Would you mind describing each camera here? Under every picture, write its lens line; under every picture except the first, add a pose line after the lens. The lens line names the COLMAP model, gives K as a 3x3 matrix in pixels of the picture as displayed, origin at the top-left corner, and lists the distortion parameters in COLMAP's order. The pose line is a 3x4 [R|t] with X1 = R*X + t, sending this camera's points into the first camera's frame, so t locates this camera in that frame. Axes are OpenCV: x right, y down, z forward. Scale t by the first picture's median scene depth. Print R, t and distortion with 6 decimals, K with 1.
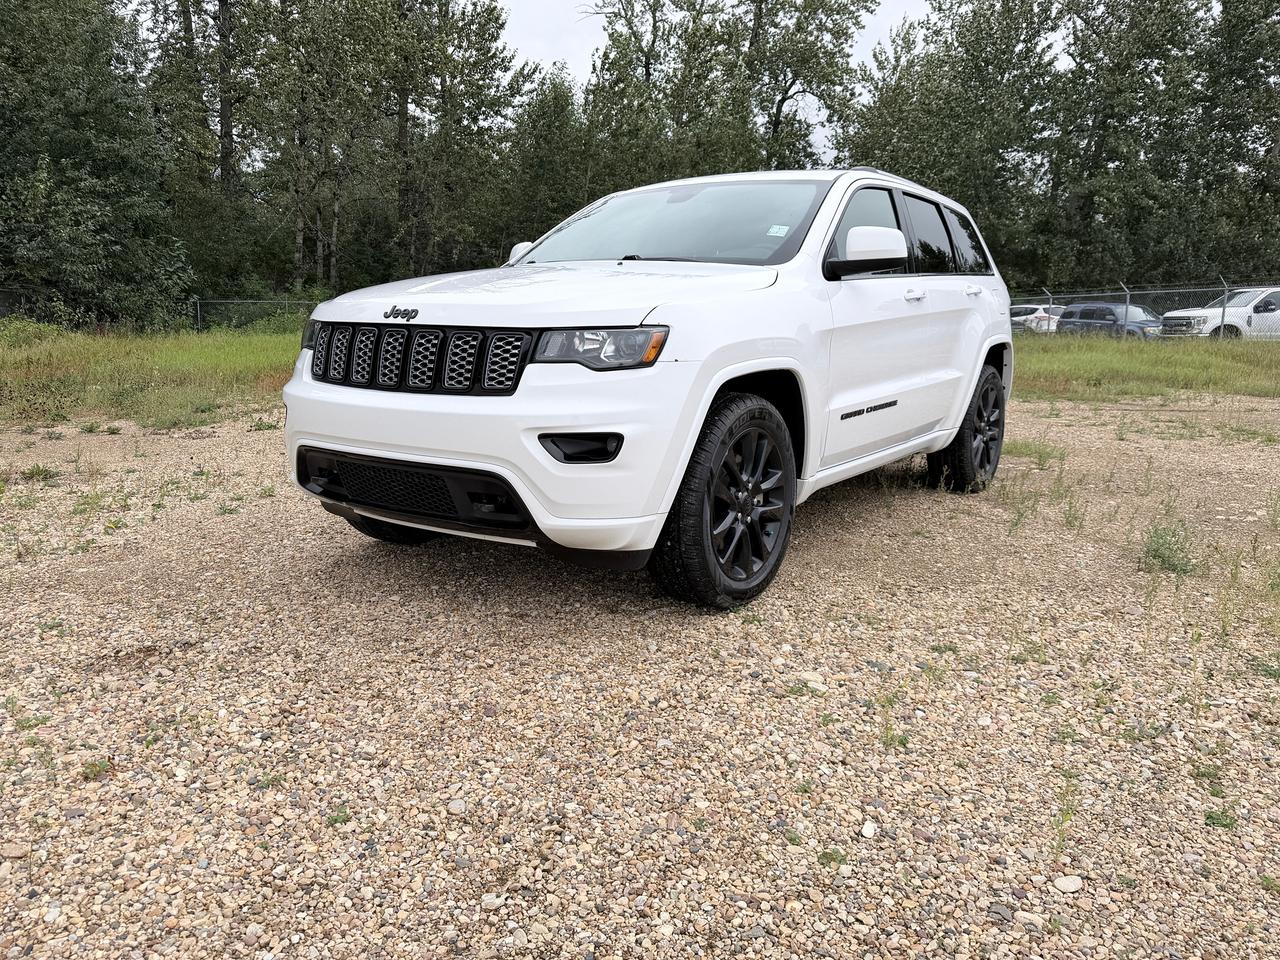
lens RADIAL K [[923.7, 0, 639.2], [0, 923.7, 480.4], [0, 0, 1]] dist [0.015861, 0.000658]
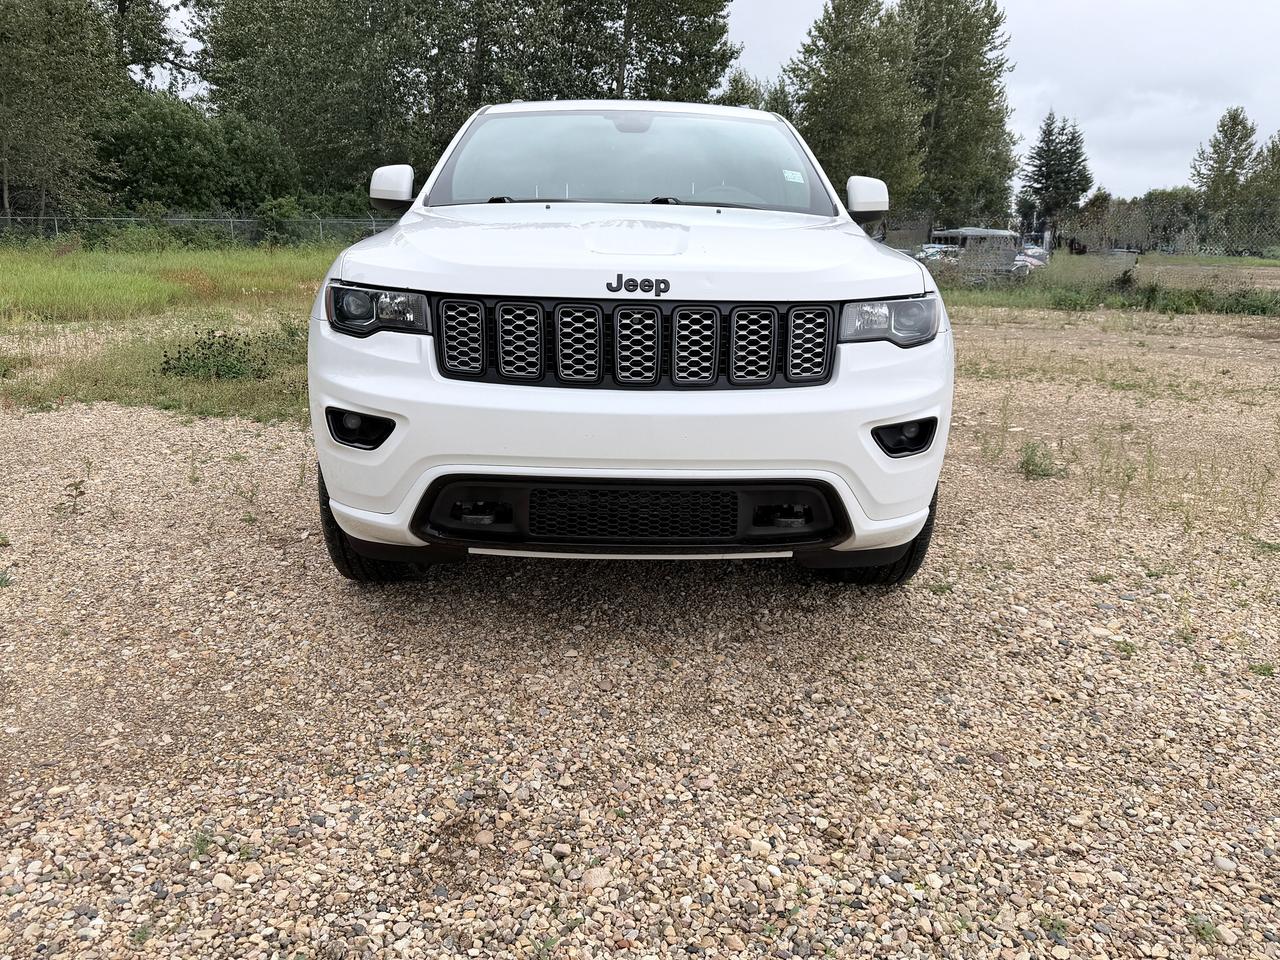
lens RADIAL K [[923.7, 0, 640.7], [0, 923.7, 479.6], [0, 0, 1]] dist [0.015861, 0.000658]
pose [[0.835685, -0.140848, 0.530842, -0.685439], [0.100270, 0.989439, 0.104676, -0.103911], [-0.539979, -0.034248, 0.840982, 0.367560]]
